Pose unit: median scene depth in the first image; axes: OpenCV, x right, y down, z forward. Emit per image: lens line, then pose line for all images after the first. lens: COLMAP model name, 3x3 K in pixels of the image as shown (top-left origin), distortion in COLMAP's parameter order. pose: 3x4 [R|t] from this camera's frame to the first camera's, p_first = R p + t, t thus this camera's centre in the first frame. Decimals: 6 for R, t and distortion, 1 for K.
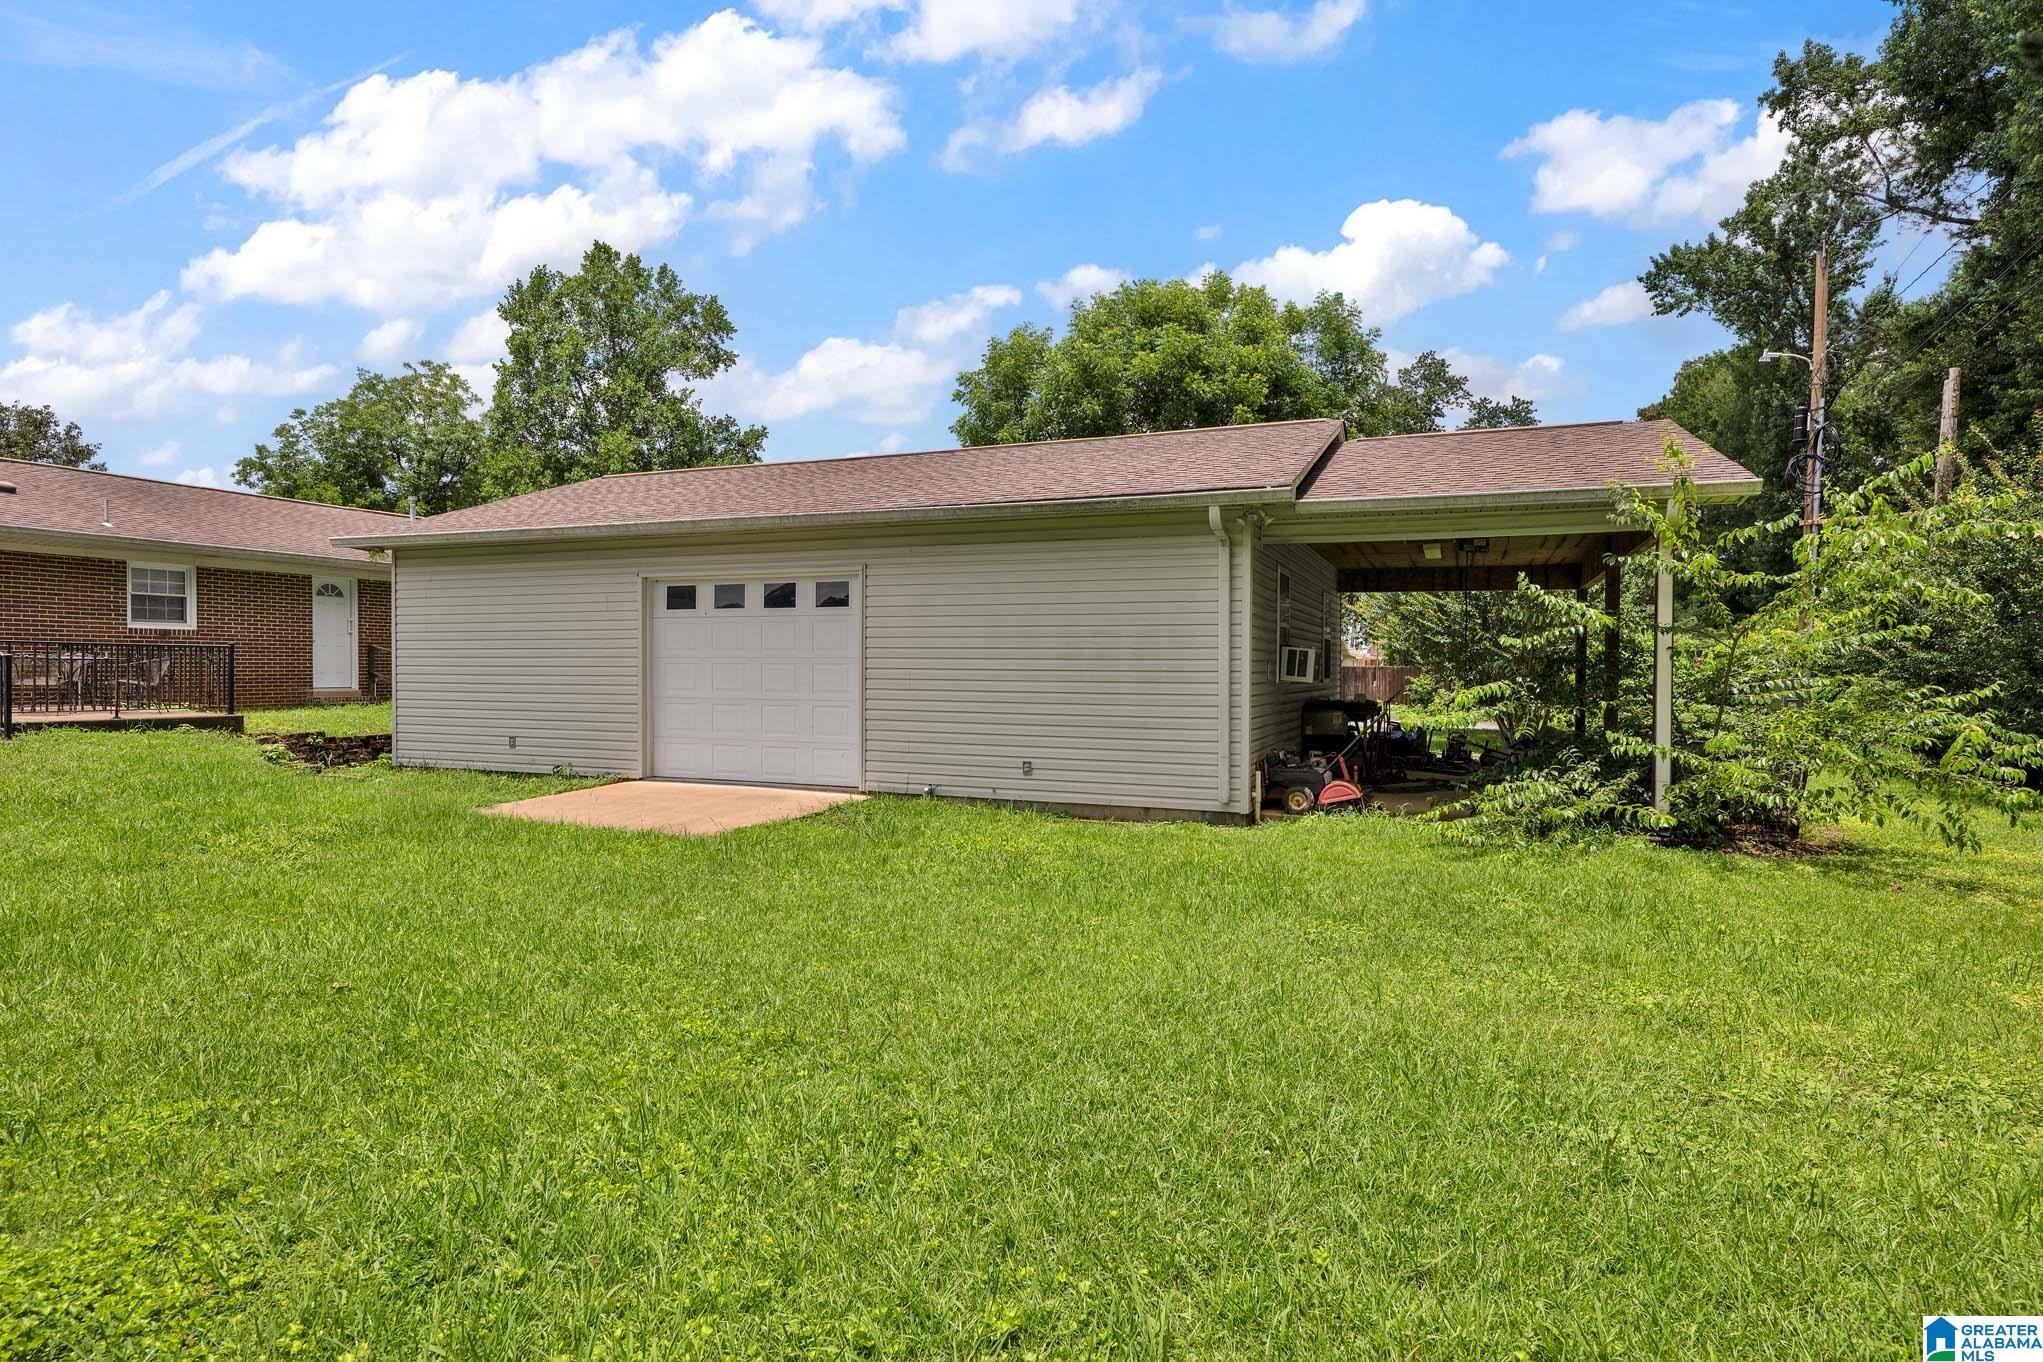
lens RADIAL K [[1085.7, 0, 1021.5], [0, 1085.7, 681.0], [0, 0, 1]] dist [0.001184, 0.001813]
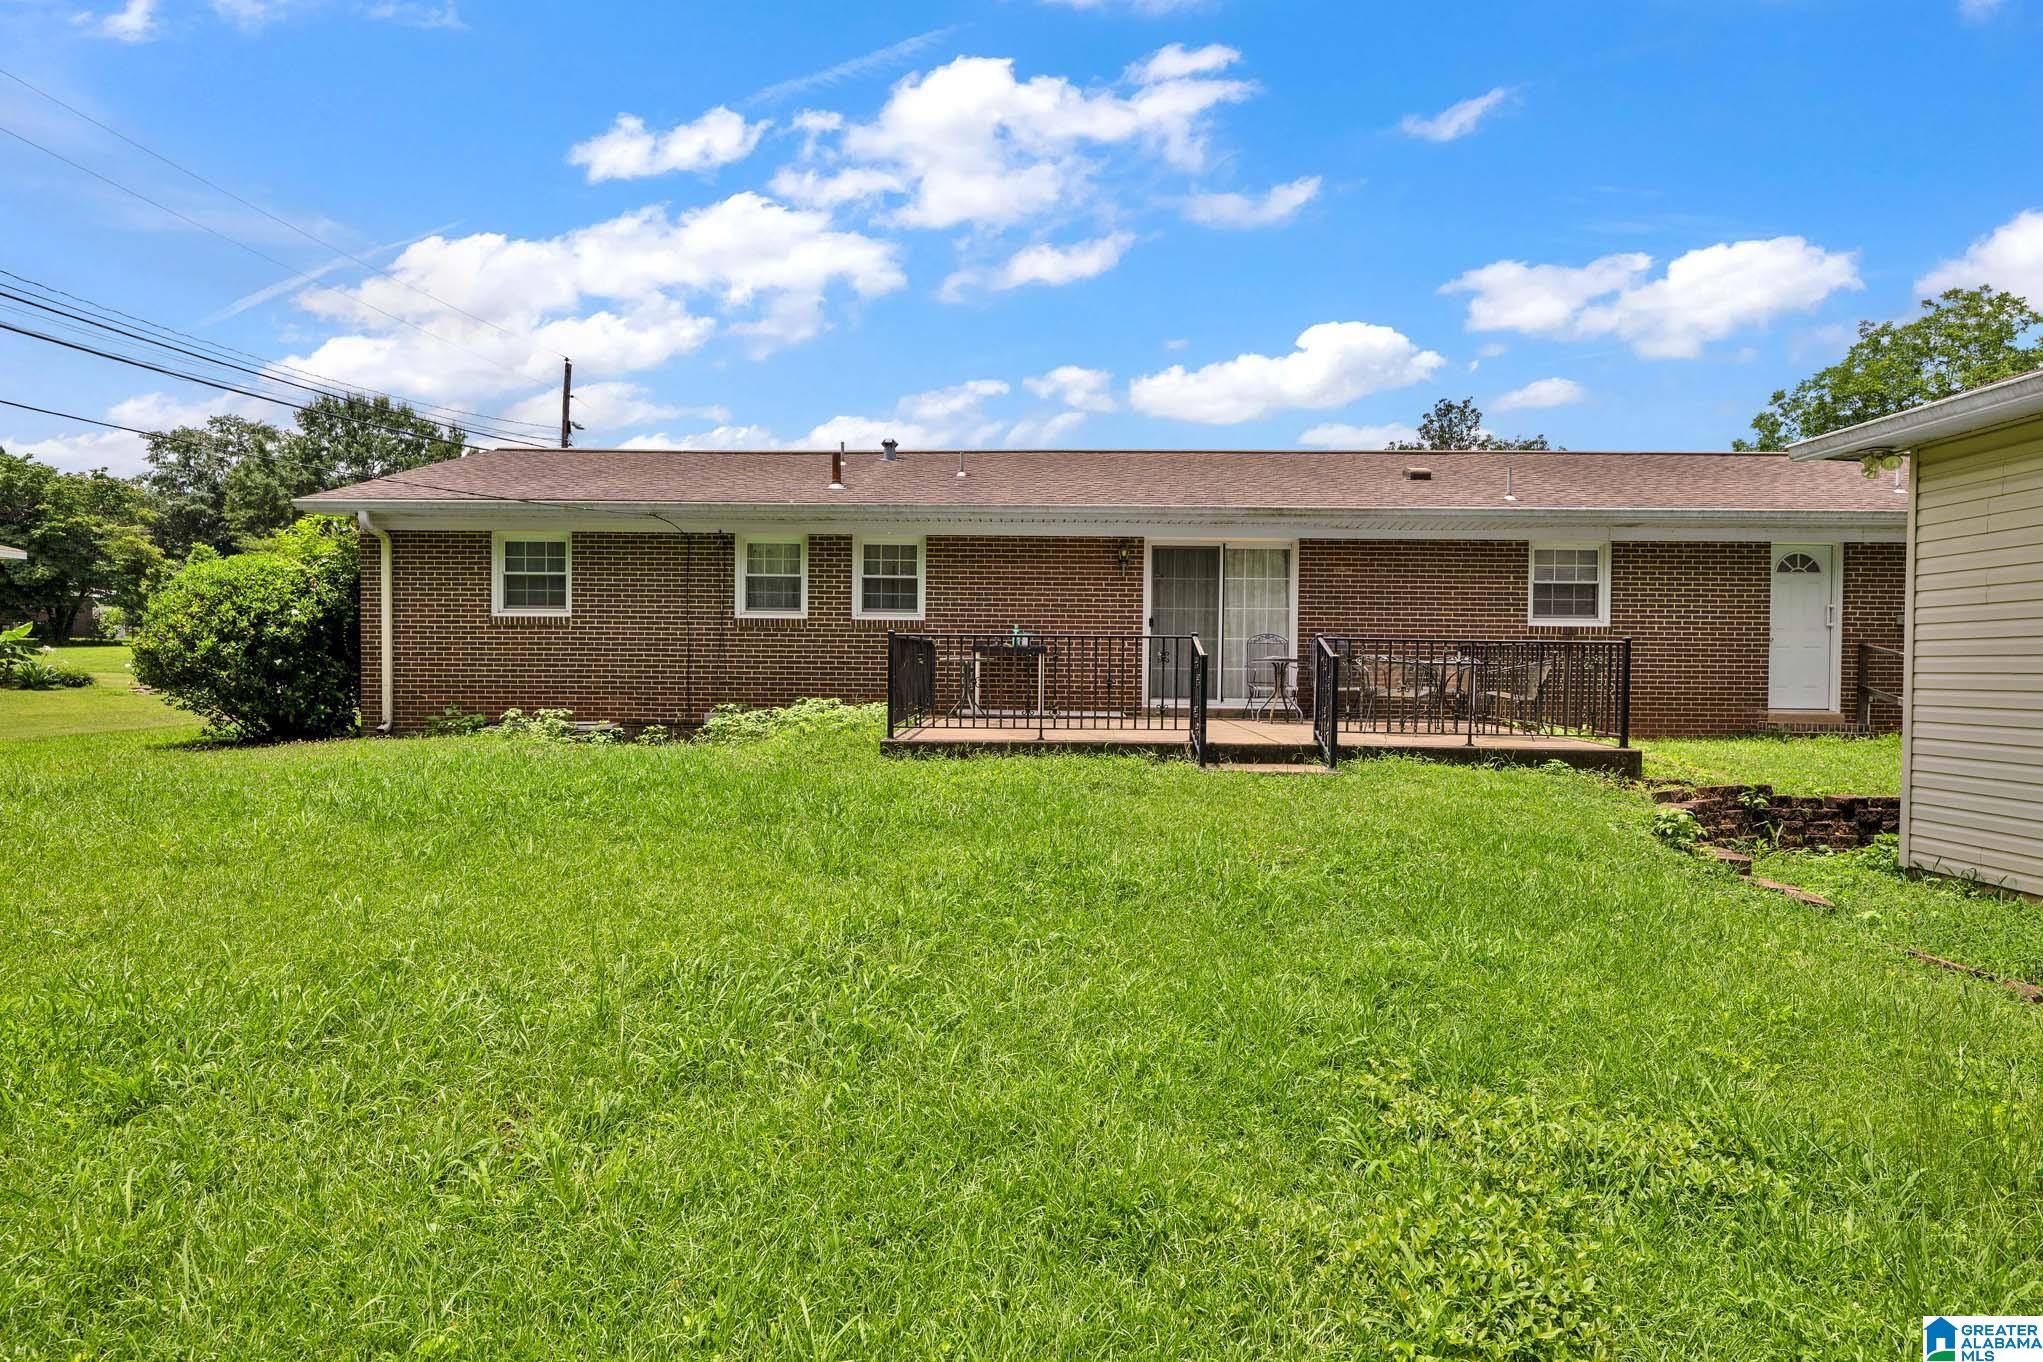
lens RADIAL K [[1085.7, 0, 1021.5], [0, 1085.7, 681.0], [0, 0, 1]] dist [0.001184, 0.001813]
pose [[0.359058, 0.004614, -0.933304, -0.212558], [-0.018340, 0.999830, -0.002113, -0.000761], [0.933135, 0.017876, 0.359082, 0.364213]]
